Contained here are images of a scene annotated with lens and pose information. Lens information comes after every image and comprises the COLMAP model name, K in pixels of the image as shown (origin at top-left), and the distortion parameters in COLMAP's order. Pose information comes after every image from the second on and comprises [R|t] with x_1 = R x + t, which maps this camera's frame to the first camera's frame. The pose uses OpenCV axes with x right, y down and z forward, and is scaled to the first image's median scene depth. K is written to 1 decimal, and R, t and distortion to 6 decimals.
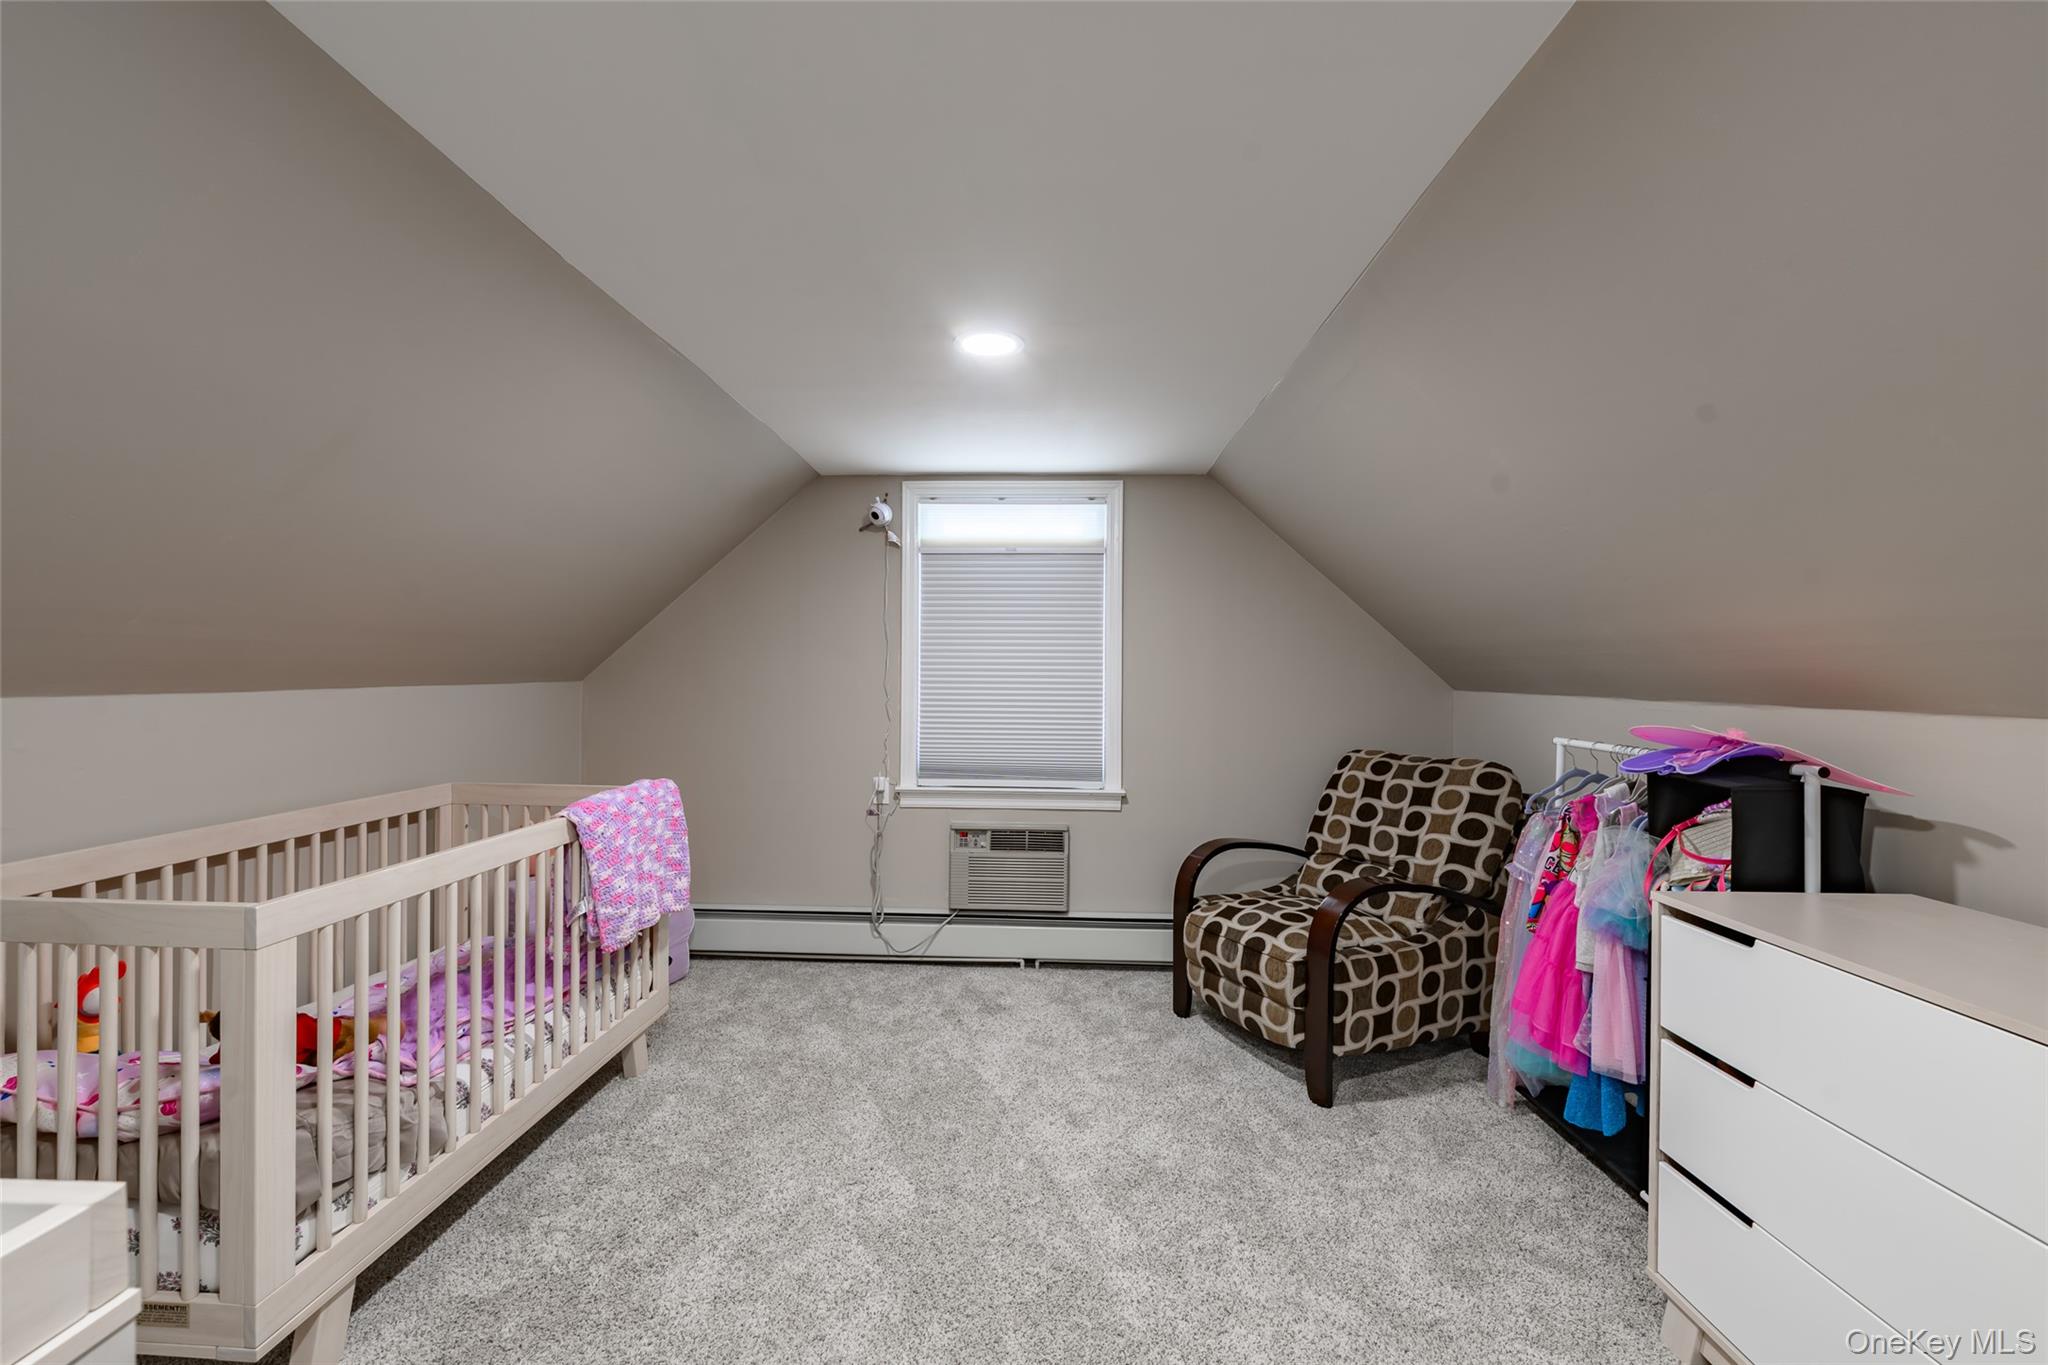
lens RADIAL K [[809.7, 0, 1019.6], [0, 809.7, 677.6], [0, 0, 1]] dist [-0.000922, 0.000070]
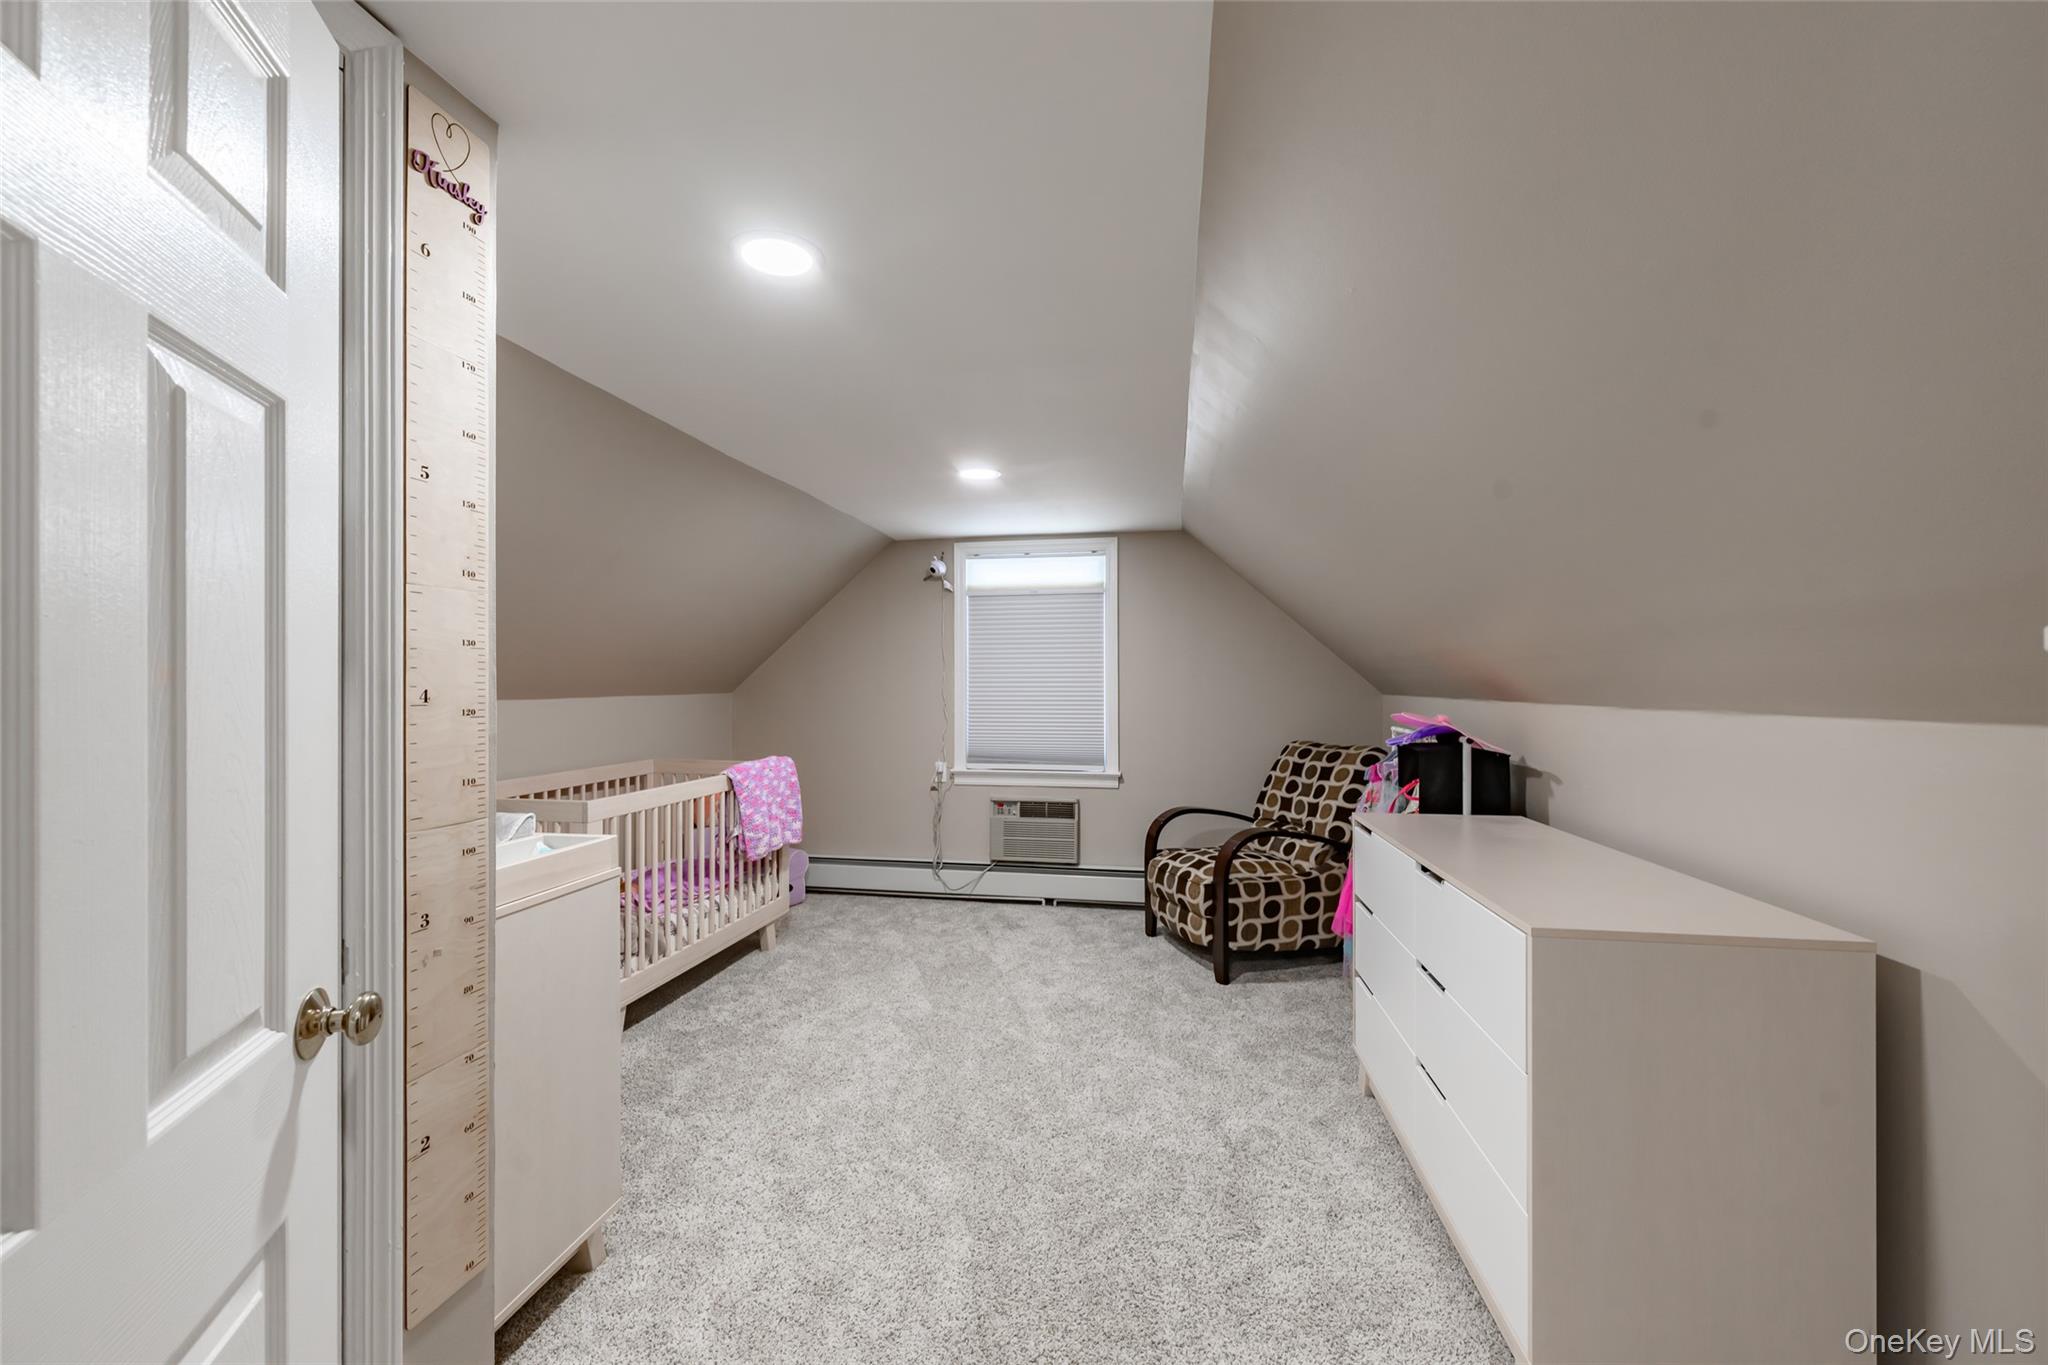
lens RADIAL K [[801.9, 0, 1024.0], [0, 801.9, 682.5], [0, 0, 1]] dist [-0.000871, -0.000076]
pose [[0.990285, -0.010177, -0.138677, 0.206518], [0.008803, 0.999906, -0.010517, 0.006958], [0.138771, 0.009194, 0.990282, -0.412413]]
